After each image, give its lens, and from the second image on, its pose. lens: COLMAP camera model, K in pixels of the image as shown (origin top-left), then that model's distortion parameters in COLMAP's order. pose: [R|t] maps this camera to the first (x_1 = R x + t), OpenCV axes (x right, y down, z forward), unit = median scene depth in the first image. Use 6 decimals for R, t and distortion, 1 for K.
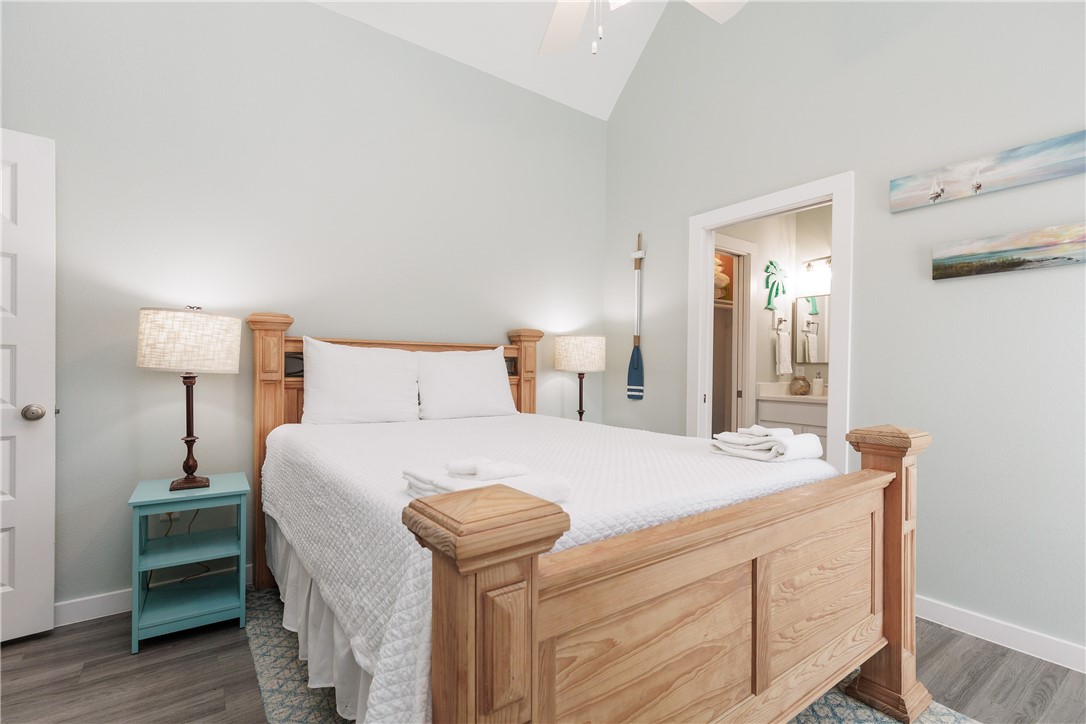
lens RADIAL K [[499.8, 0, 542.8], [0, 499.8, 363.9], [0, 0, 1]] dist [0.019801, -0.000265]
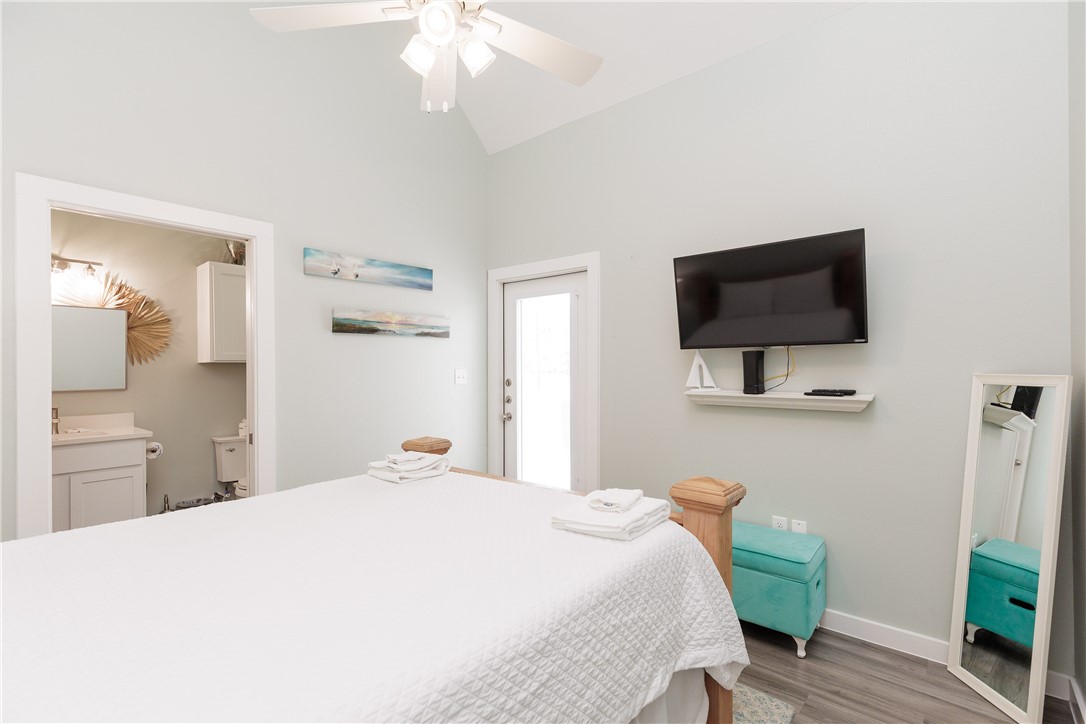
lens RADIAL K [[499.8, 0, 543.9], [0, 499.8, 363.9], [0, 0, 1]] dist [0.019801, -0.000265]
pose [[-0.213106, -0.002237, 0.977027, -0.727302], [0.000301, 0.999997, 0.002356, -0.087196], [-0.977029, 0.000796, -0.213105, 0.767776]]
